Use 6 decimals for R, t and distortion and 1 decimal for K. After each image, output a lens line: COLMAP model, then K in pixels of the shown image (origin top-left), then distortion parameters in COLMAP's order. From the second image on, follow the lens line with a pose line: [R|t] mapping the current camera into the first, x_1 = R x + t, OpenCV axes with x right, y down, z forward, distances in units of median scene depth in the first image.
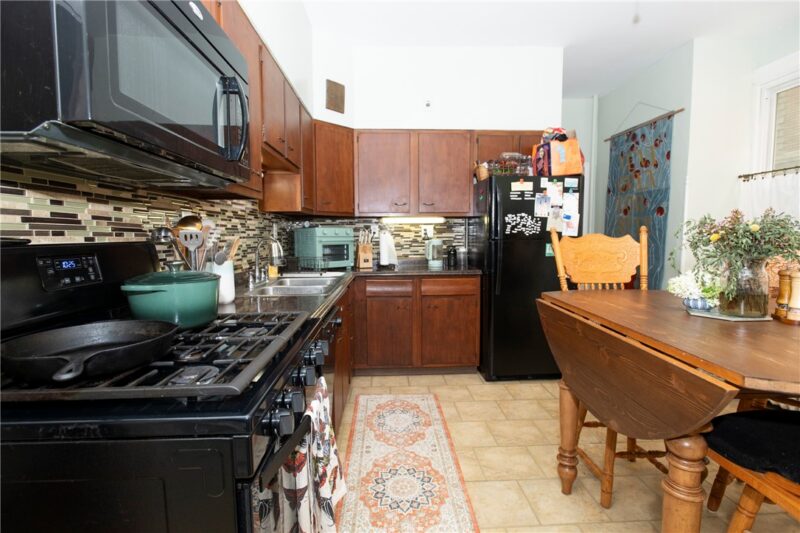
lens RADIAL K [[389.3, 0, 404.7], [0, 389.3, 264.3], [0, 0, 1]] dist [-0.010404, 0.001003]
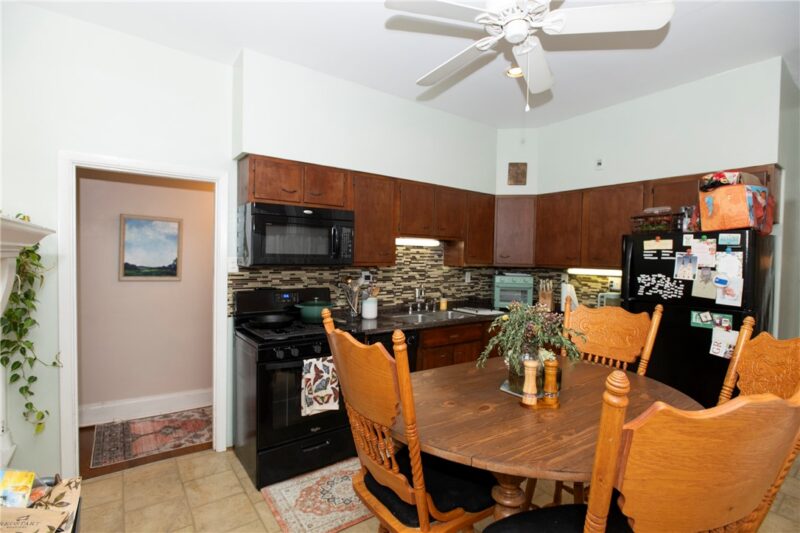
lens RADIAL K [[389.3, 0, 400.2], [0, 389.3, 269.9], [0, 0, 1]] dist [-0.010404, 0.001003]
pose [[0.558600, 0.043736, -0.828283, 0.713049], [-0.083721, 0.996482, -0.003844, -0.087163], [0.825201, 0.071492, 0.560297, -0.002865]]
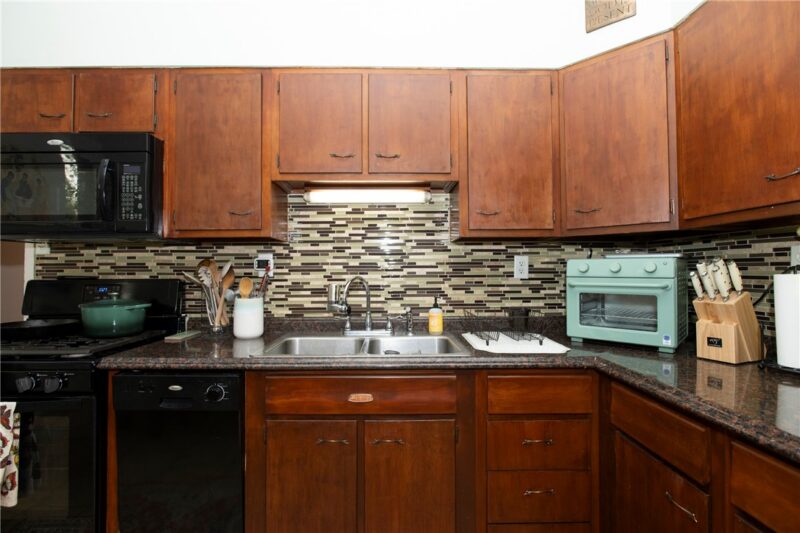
lens RADIAL K [[389.3, 0, 398.7], [0, 389.3, 263.7], [0, 0, 1]] dist [-0.010404, 0.001003]
pose [[-0.039450, -0.017808, -0.999063, 0.335209], [-0.071303, 0.997342, -0.014962, -0.067415], [0.996674, 0.070646, -0.040615, 0.827437]]
